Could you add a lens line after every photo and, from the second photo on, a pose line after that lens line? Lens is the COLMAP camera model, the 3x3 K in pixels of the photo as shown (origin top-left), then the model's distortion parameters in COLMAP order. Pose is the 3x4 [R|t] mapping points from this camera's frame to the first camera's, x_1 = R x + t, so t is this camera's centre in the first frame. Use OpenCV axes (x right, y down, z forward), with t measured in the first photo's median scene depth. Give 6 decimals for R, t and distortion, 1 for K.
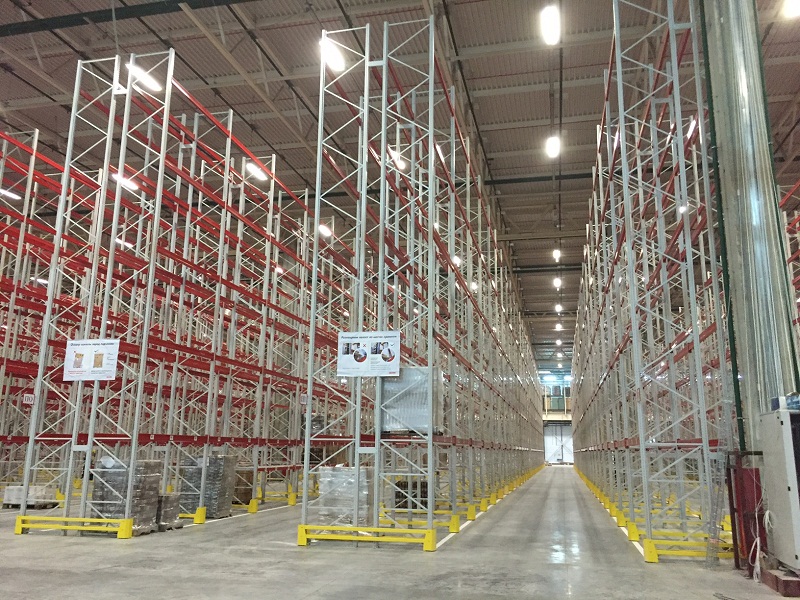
lens RADIAL K [[686.5, 0, 400.4], [0, 686.5, 297.2], [0, 0, 1]] dist [0.044450, -0.033364]
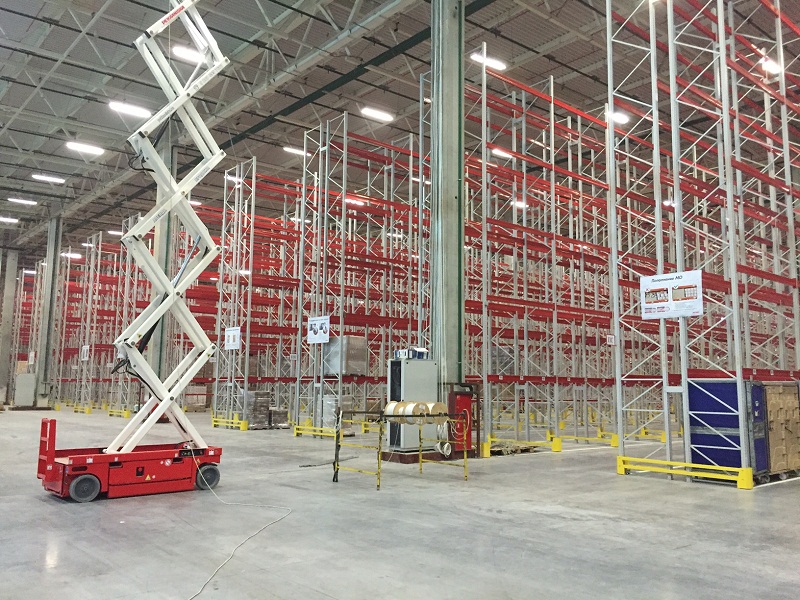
lens RADIAL K [[686.5, 0, 399.3], [0, 686.5, 299.2], [0, 0, 1]] dist [0.044450, -0.033364]
pose [[0.805017, -0.079033, -0.587964, 0.493477], [0.129465, 0.990603, 0.044103, -0.018776], [0.578953, -0.111624, 0.807684, -0.114022]]
